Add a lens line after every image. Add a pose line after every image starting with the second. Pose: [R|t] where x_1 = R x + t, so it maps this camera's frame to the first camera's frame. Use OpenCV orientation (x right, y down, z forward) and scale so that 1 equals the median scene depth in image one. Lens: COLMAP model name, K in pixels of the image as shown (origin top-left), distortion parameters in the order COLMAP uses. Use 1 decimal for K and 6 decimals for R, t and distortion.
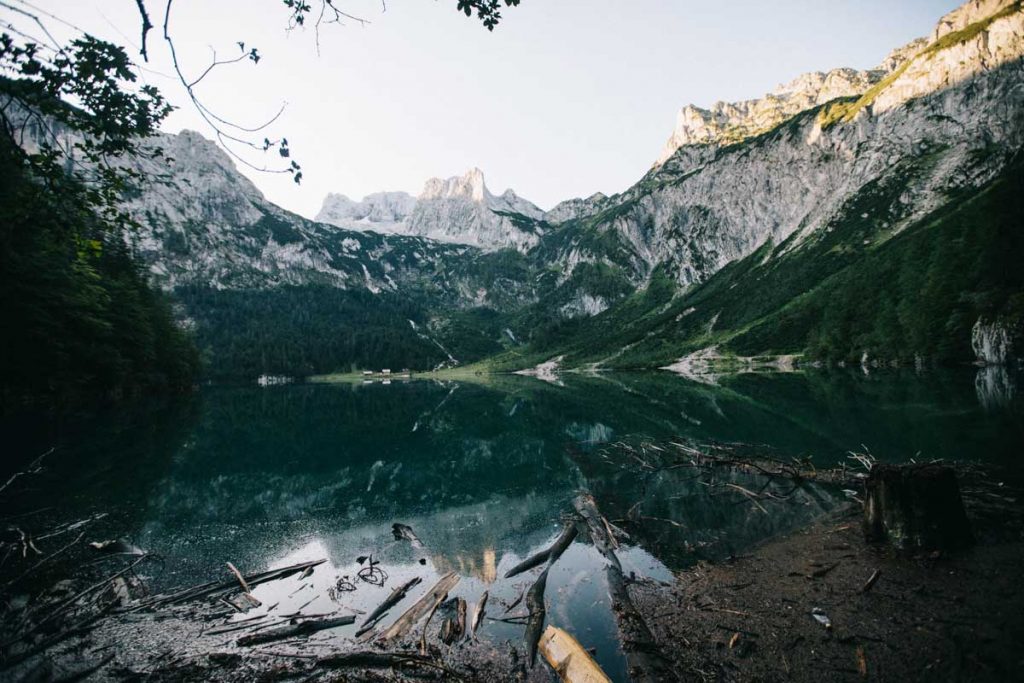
lens RADIAL K [[473.8, 0, 512.0], [0, 473.8, 341.5], [0, 0, 1]] dist [-0.037755, 0.000441]
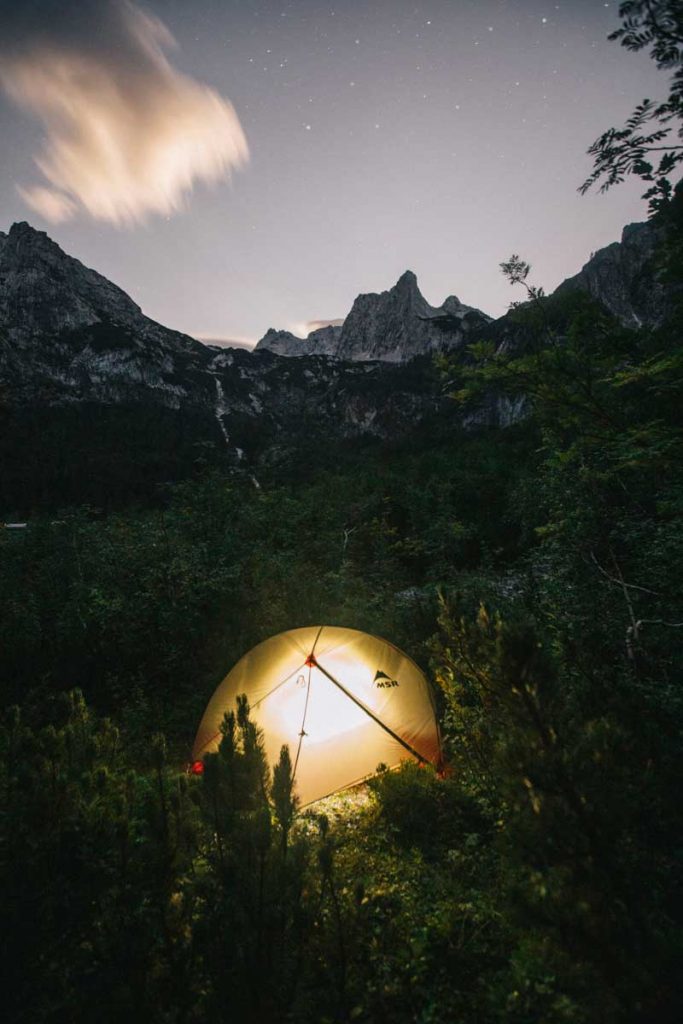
lens RADIAL K [[473.8, 0, 341.5], [0, 473.8, 512.0], [0, 0, 1]] dist [-0.037755, 0.000441]
pose [[0.954564, 0.039616, -0.295361, 0.117996], [-0.026867, 0.998529, 0.047100, 0.009176], [0.296792, -0.037024, 0.954224, 0.349381]]
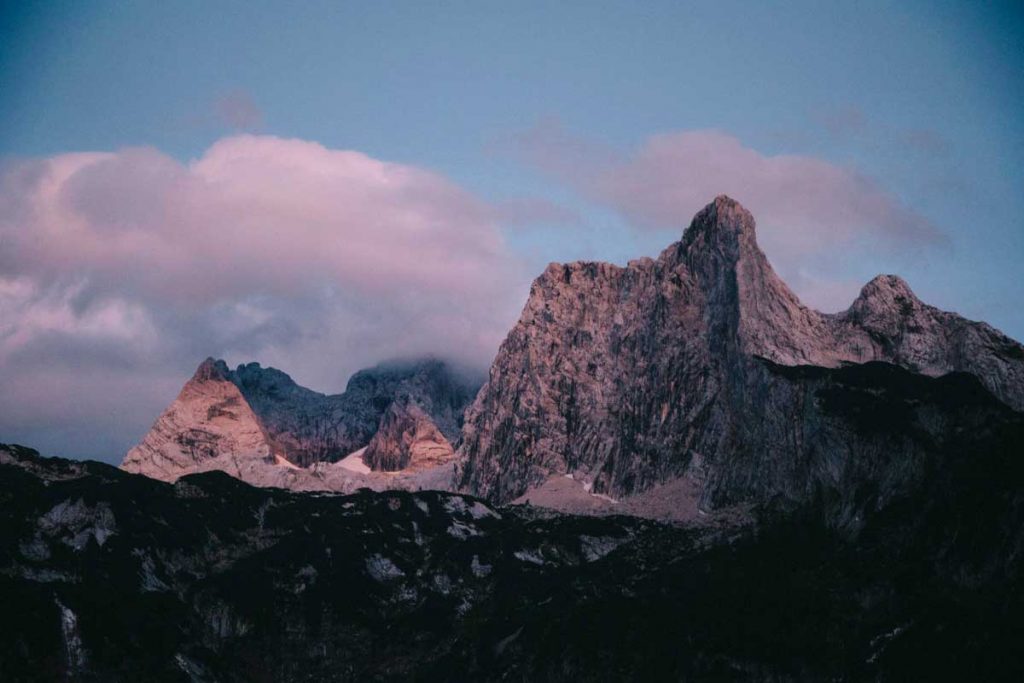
lens RADIAL K [[1989.9, 0, 512.0], [0, 1989.9, 341.5], [0, 0, 1]] dist [0.305625, 0.062230]
pose [[0.962132, -0.062819, -0.265247, 0.138362], [-0.023945, 0.949843, -0.311810, 0.003905], [0.271530, 0.306353, 0.912370, 0.196092]]
